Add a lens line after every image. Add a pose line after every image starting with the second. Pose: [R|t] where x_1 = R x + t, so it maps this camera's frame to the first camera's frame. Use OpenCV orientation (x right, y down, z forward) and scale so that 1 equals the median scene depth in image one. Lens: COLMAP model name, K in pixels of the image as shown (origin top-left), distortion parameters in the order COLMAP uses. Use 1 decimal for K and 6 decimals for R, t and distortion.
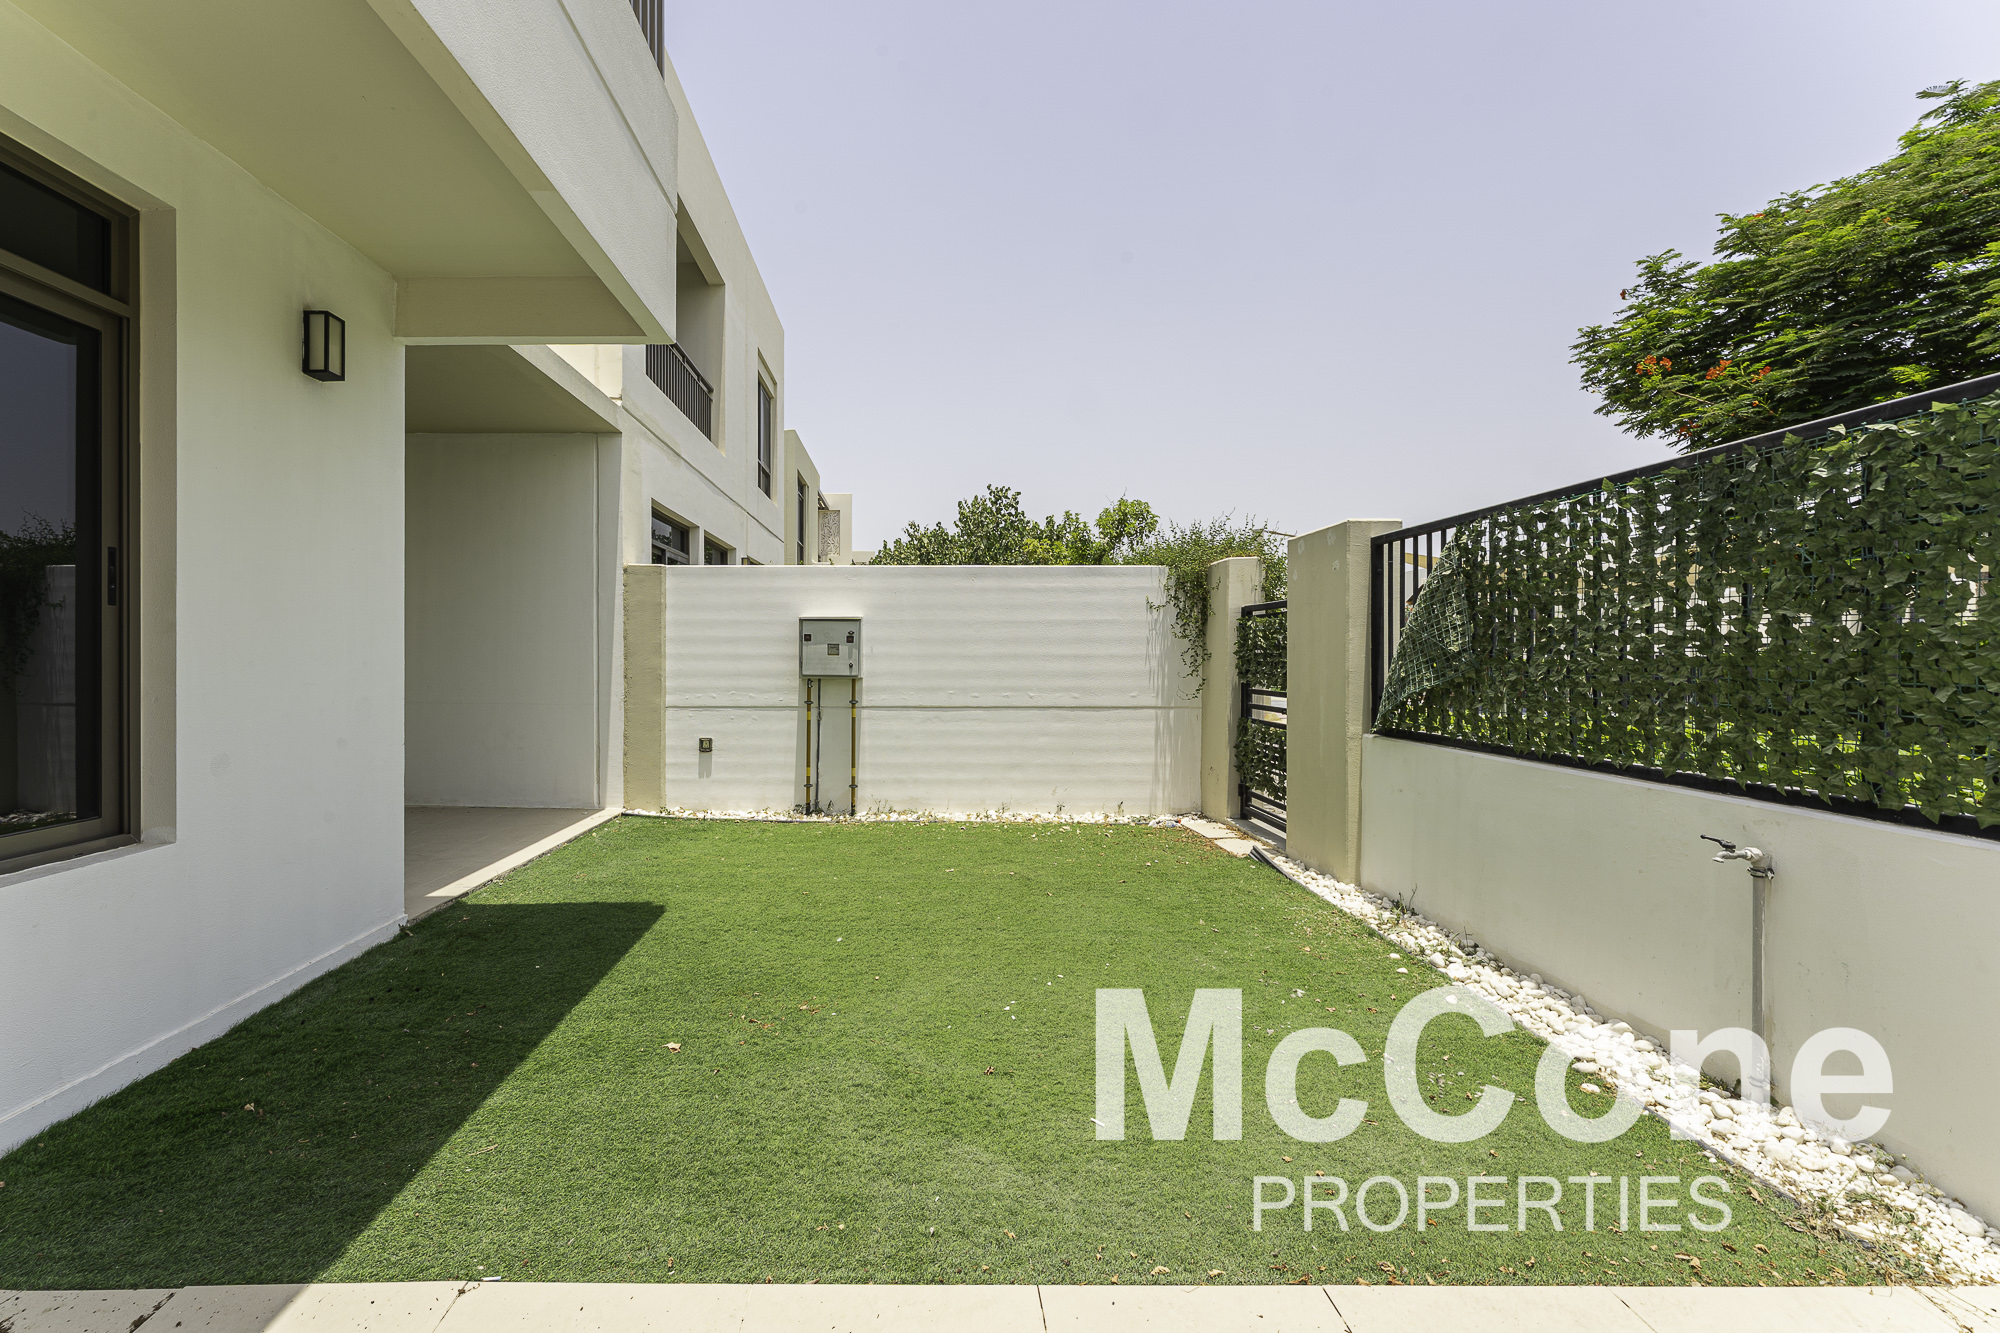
lens RADIAL K [[904.9, 0, 994.1], [0, 904.9, 656.0], [0, 0, 1]] dist [-0.002938, -0.000693]
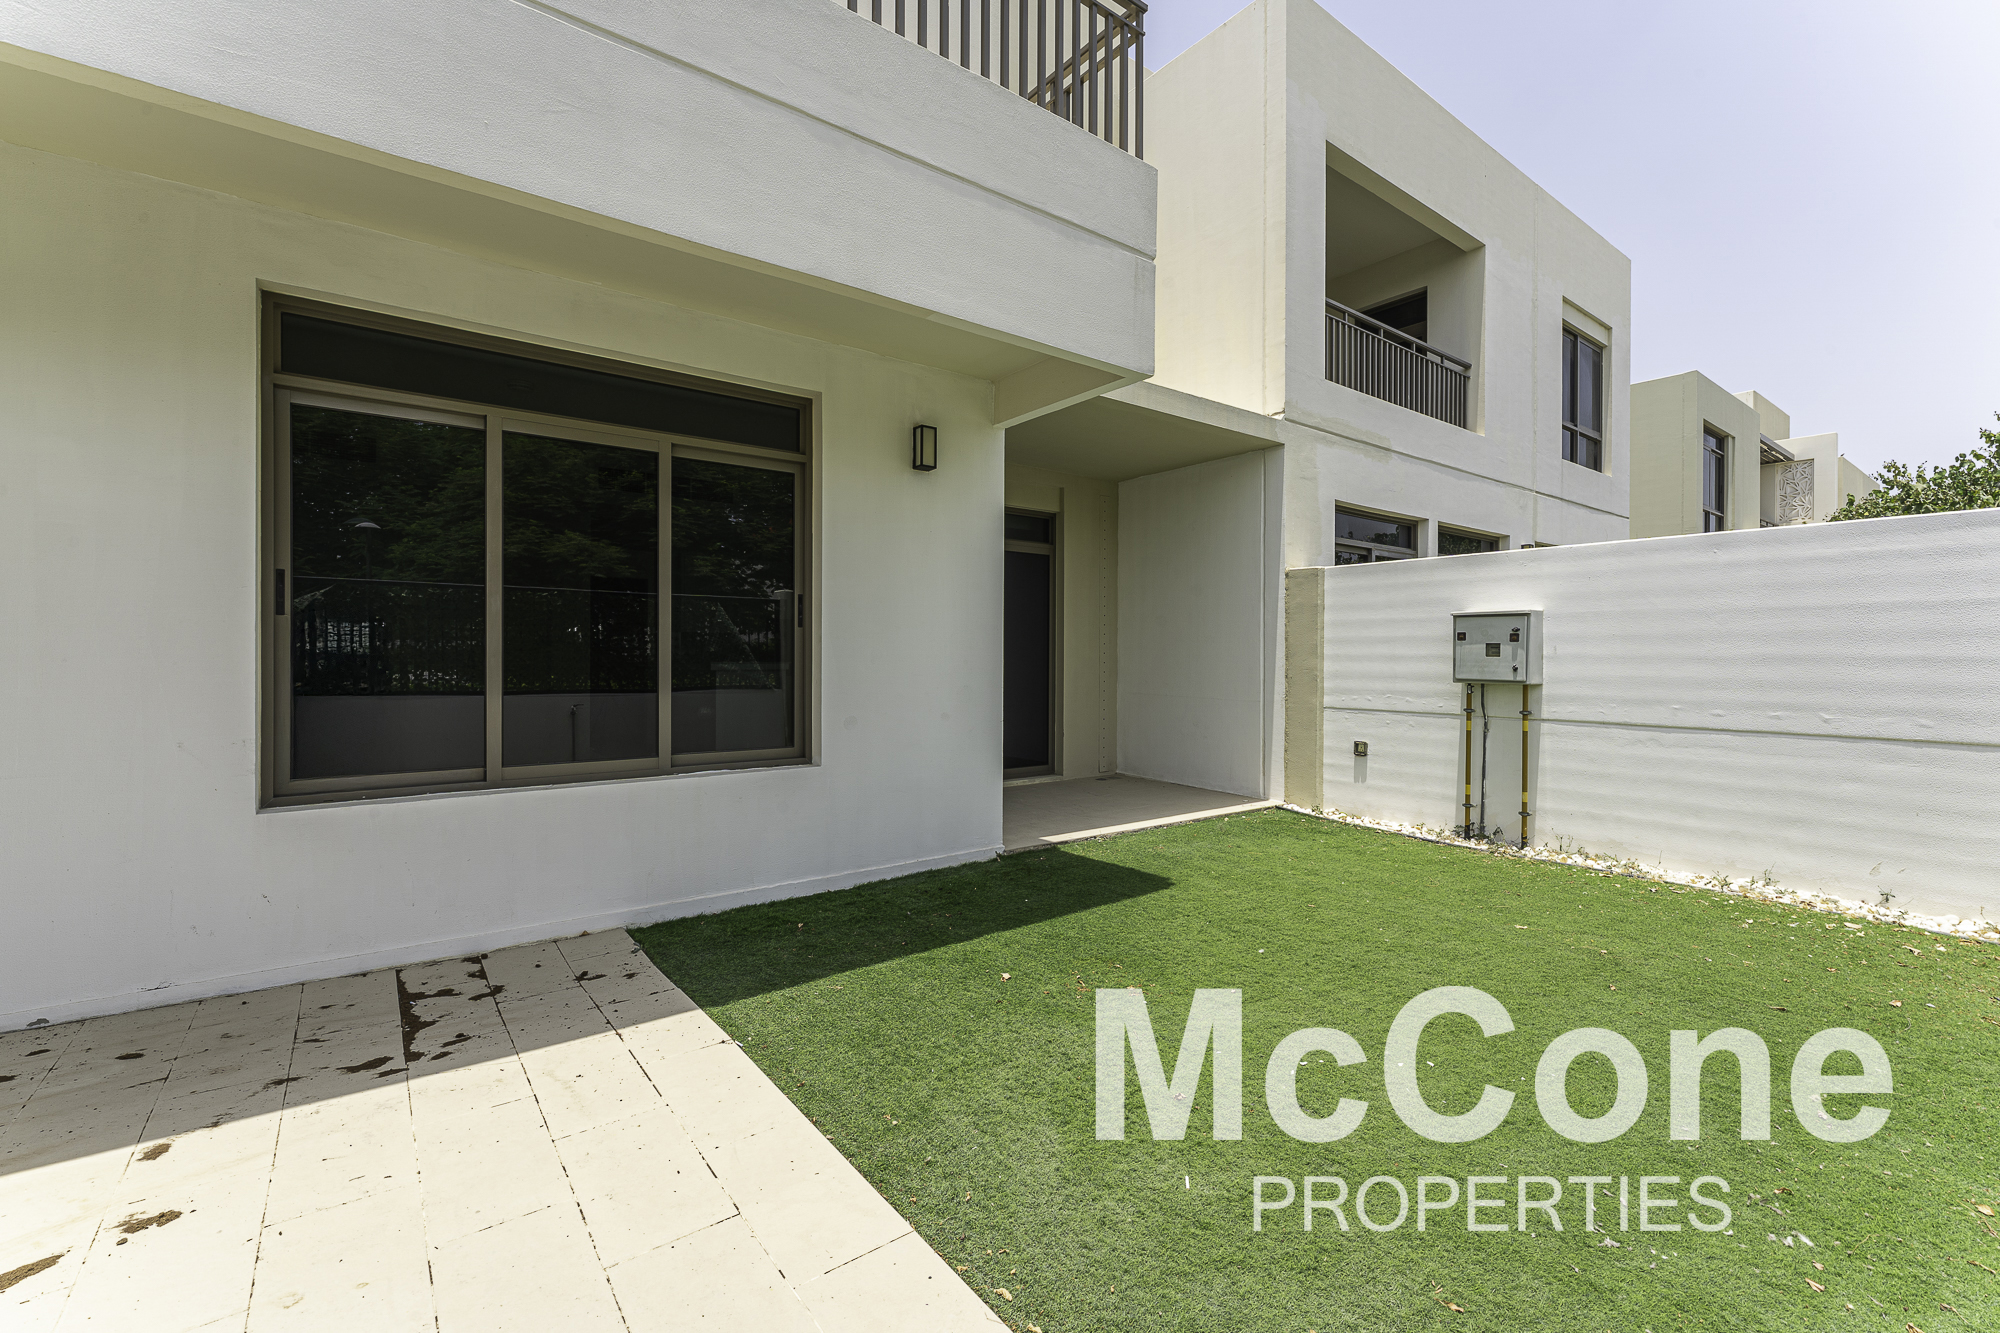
lens RADIAL K [[883.1, 0, 937.8], [0, 883.1, 651.7], [0, 0, 1]] dist [0.001391, 0.000130]
pose [[0.552265, -0.001800, -0.833666, 0.221936], [-0.002697, 0.999989, -0.003946, -0.000804], [0.833664, 0.004428, 0.552254, 0.098772]]
